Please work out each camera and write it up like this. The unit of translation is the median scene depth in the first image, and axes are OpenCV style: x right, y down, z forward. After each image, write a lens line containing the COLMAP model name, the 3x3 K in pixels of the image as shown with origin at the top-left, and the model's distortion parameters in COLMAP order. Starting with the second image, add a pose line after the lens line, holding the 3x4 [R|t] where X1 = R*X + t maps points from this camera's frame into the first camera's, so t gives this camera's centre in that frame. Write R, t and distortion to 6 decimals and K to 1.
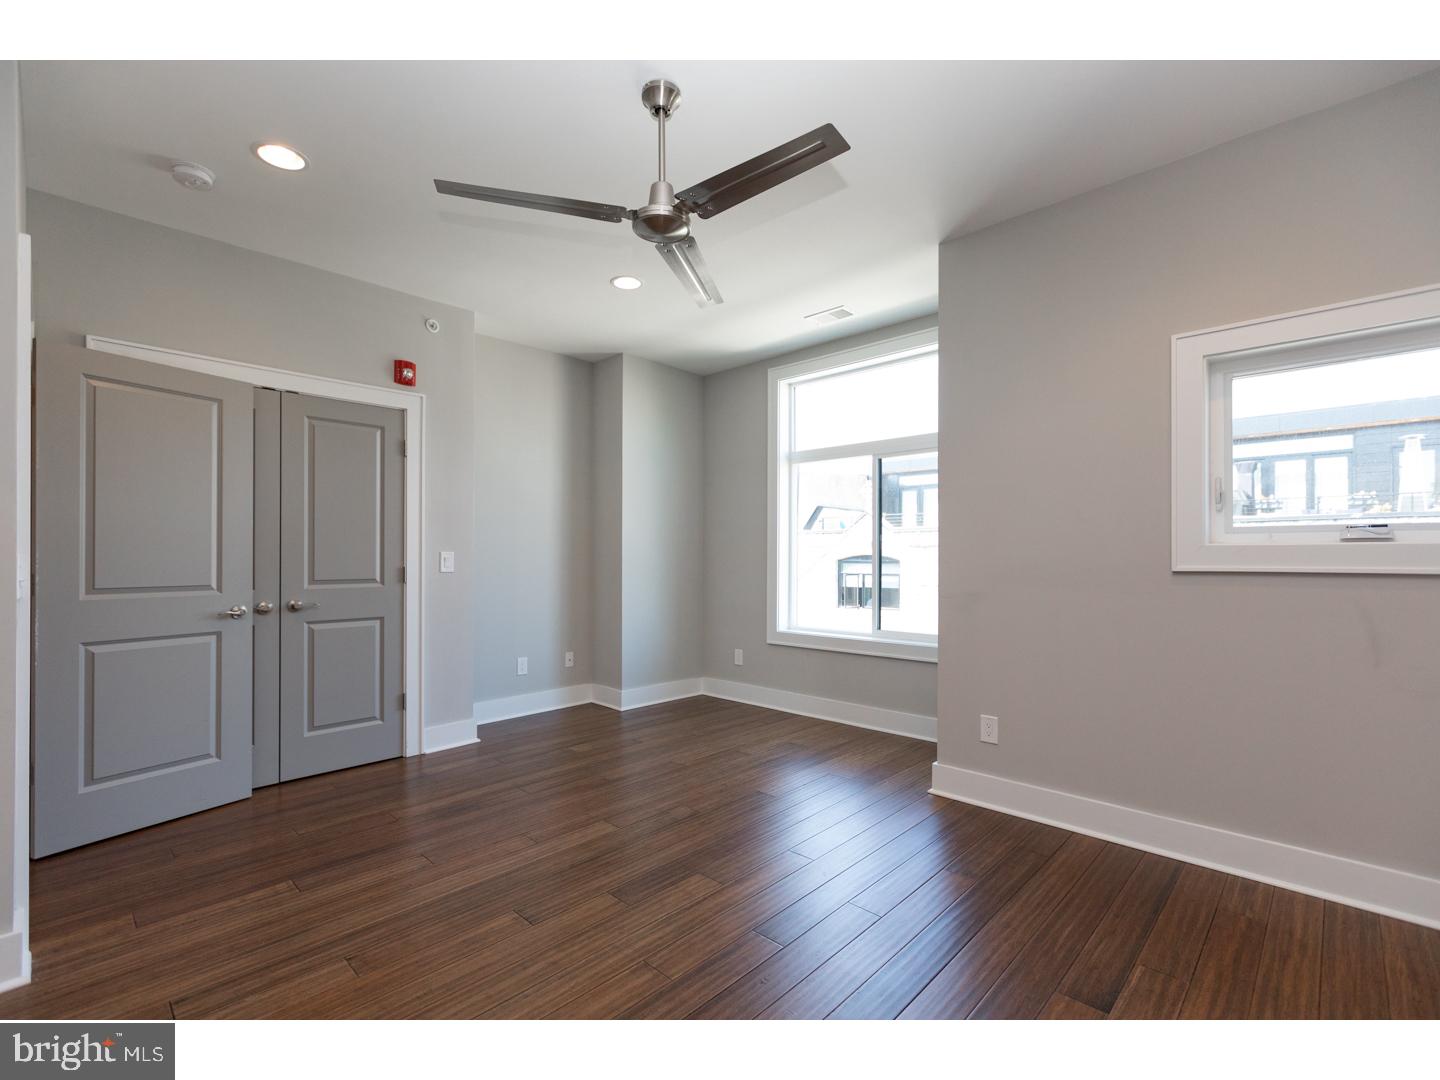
lens RADIAL K [[651.5, 0, 717.1], [0, 651.5, 519.5], [0, 0, 1]] dist [0.004174, 0.000216]
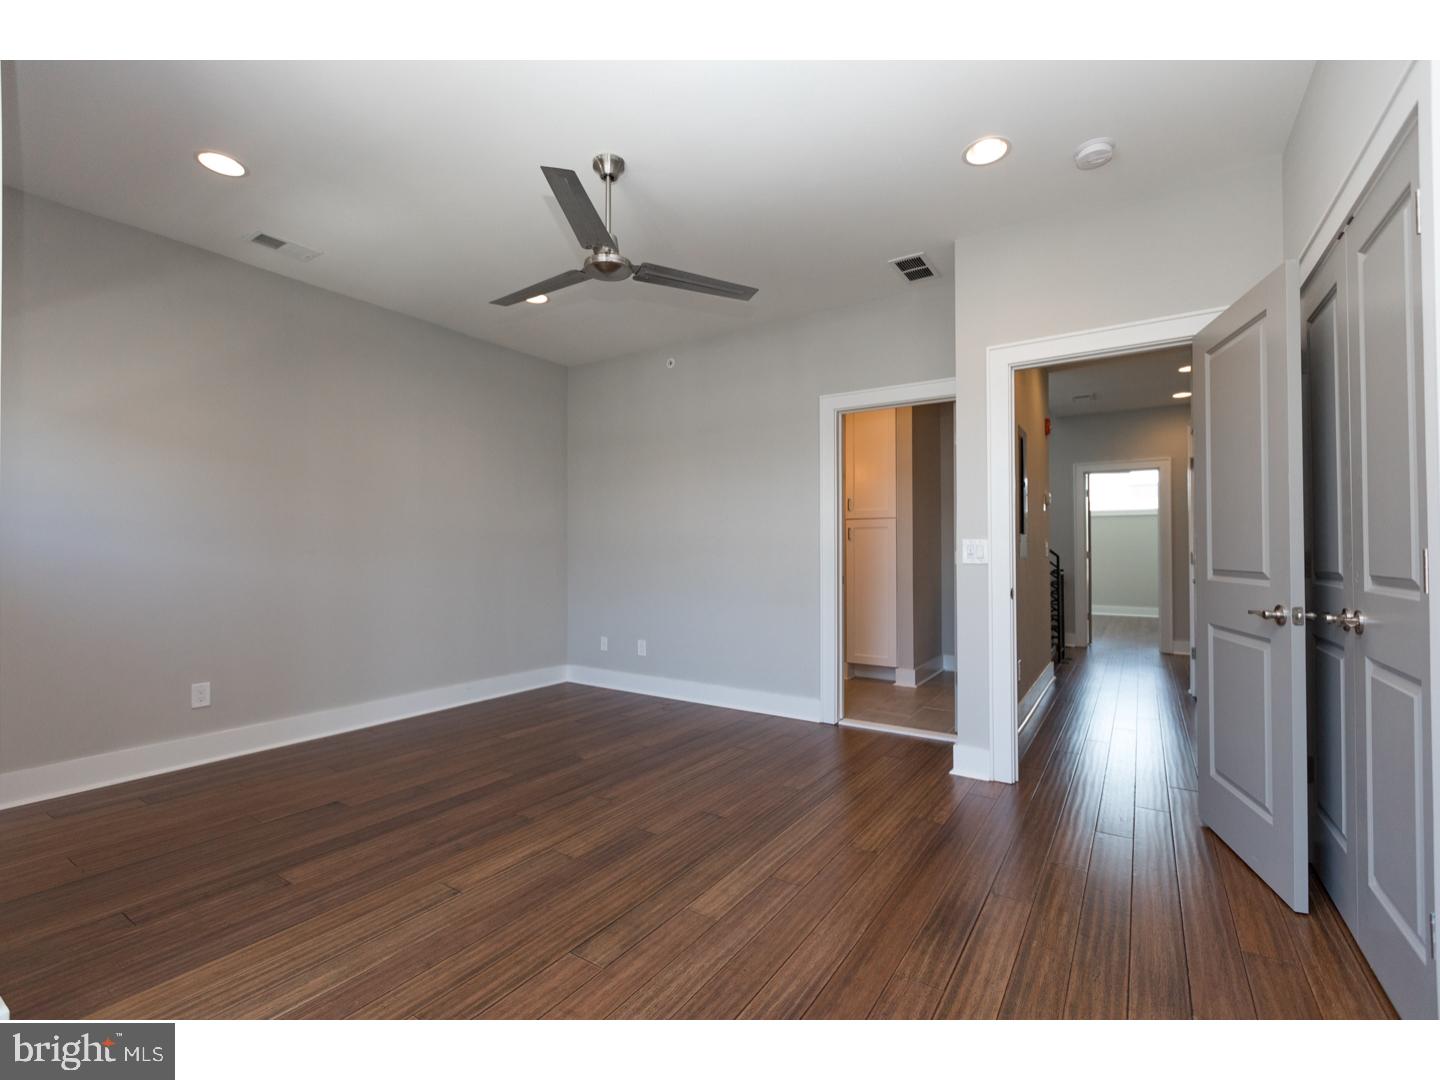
lens RADIAL K [[642.8, 0, 720.0], [0, 642.8, 540.0], [0, 0, 1]] dist [0.000889, -0.000386]
pose [[-0.984191, -0.007725, -0.176944, -0.057698], [0.004898, 0.997479, -0.070789, 0.112279], [0.177045, -0.070536, -0.981672, 1.702814]]
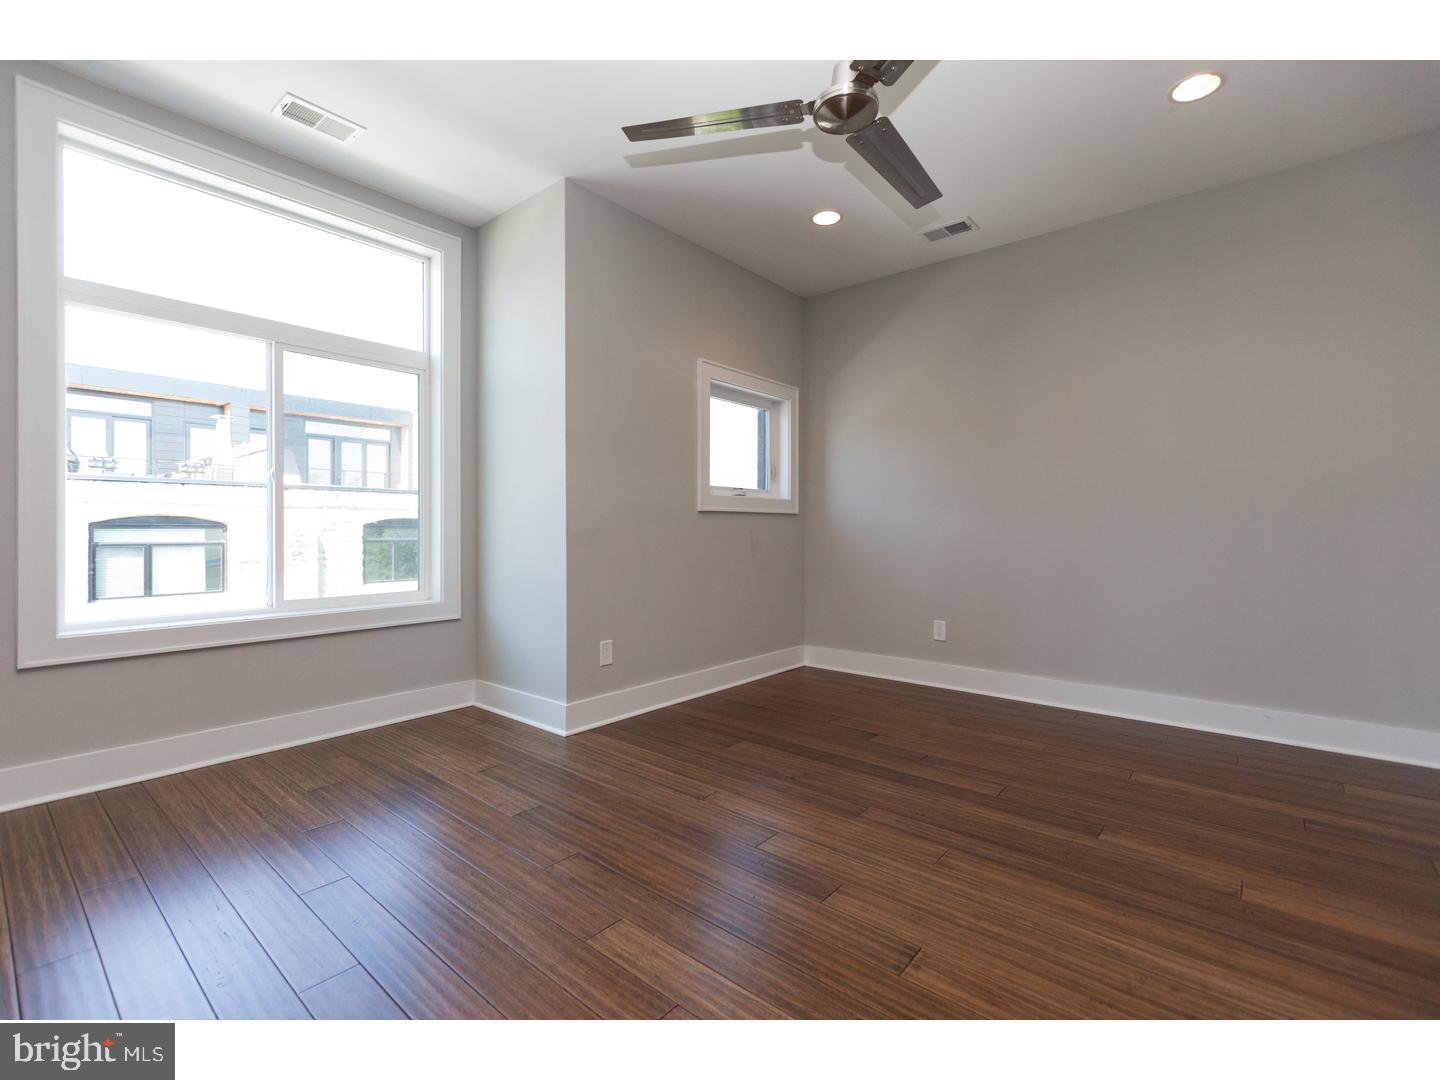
lens RADIAL K [[642.8, 0, 720.0], [0, 642.8, 540.0], [0, 0, 1]] dist [0.000889, -0.000386]
pose [[-0.061108, -0.025129, 0.997815, -0.729901], [-0.055160, 0.998240, 0.021762, 0.100982], [-0.996606, -0.053710, -0.062387, 0.945589]]
